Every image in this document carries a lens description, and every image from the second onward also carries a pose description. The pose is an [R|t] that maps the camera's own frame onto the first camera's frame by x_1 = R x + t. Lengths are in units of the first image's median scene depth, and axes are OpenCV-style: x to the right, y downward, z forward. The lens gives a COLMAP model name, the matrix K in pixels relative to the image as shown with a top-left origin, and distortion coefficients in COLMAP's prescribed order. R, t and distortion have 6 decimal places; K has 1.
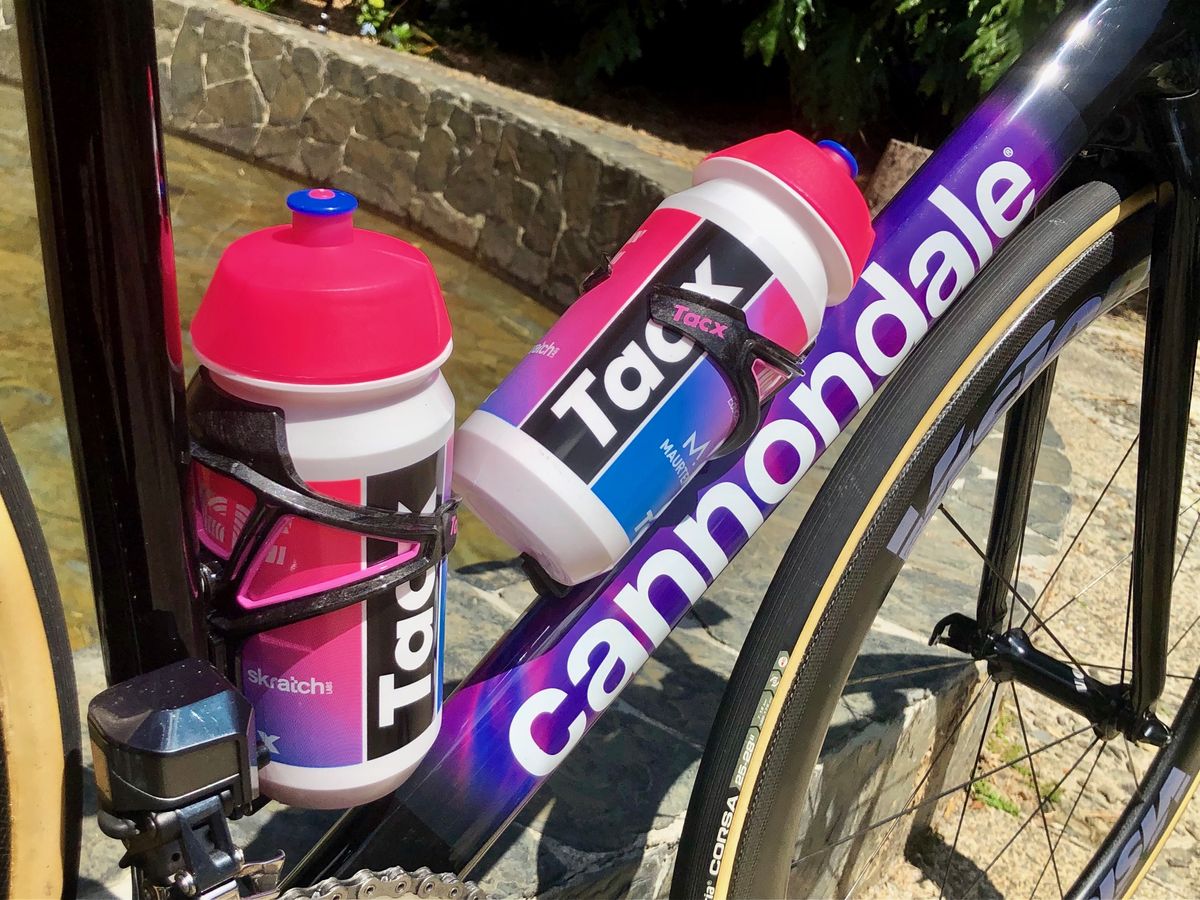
lens RADIAL K [[1423.2, 0, 588.9], [0, 1423.2, 450.0], [0, 0, 1]] dist [0.001590, 0.000000]
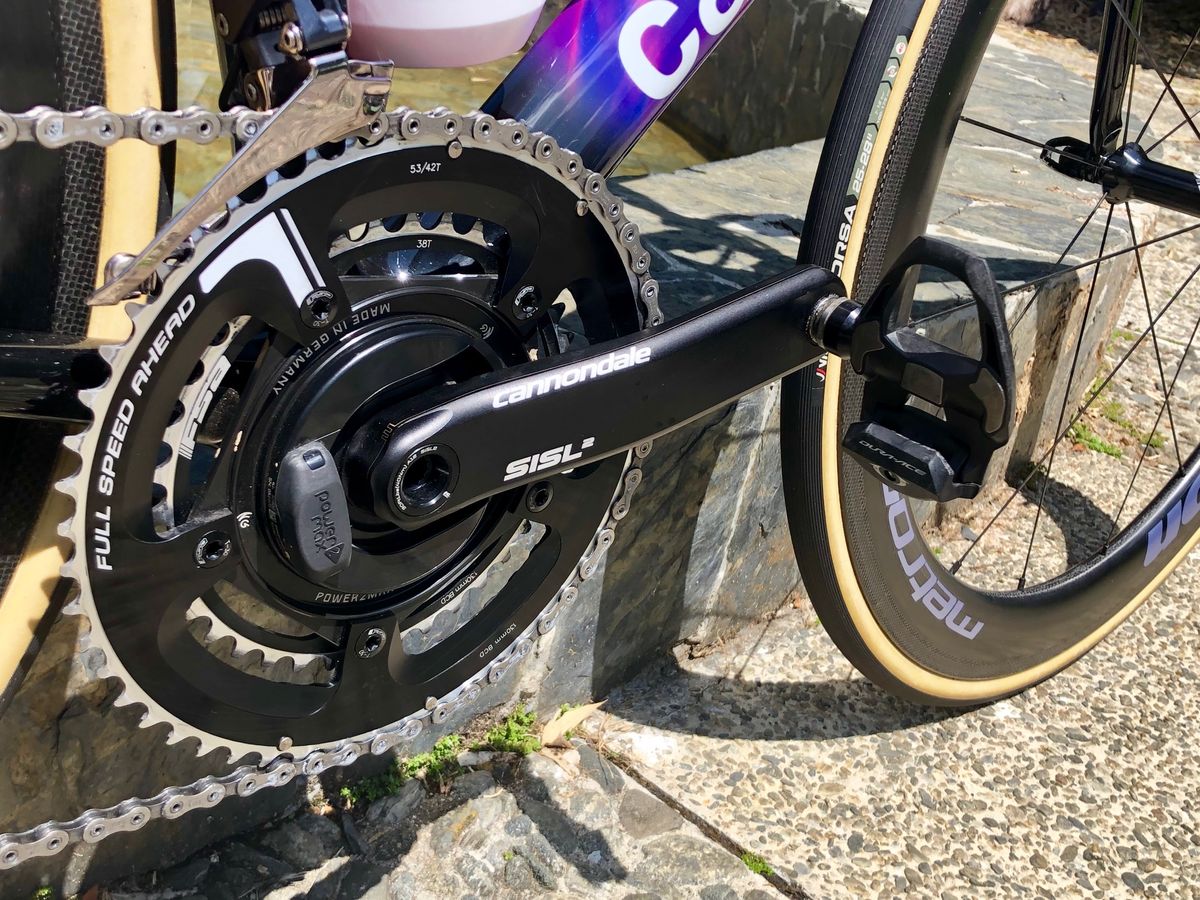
lens RADIAL K [[1423.2, 0, 611.3], [0, 1423.2, 450.3], [0, 0, 1]] dist [0.001590, 0.000000]
pose [[0.998651, -0.043918, -0.027688, -0.021261], [0.045815, 0.996347, 0.072072, 0.181428], [0.024422, -0.073244, 0.997015, 0.023011]]
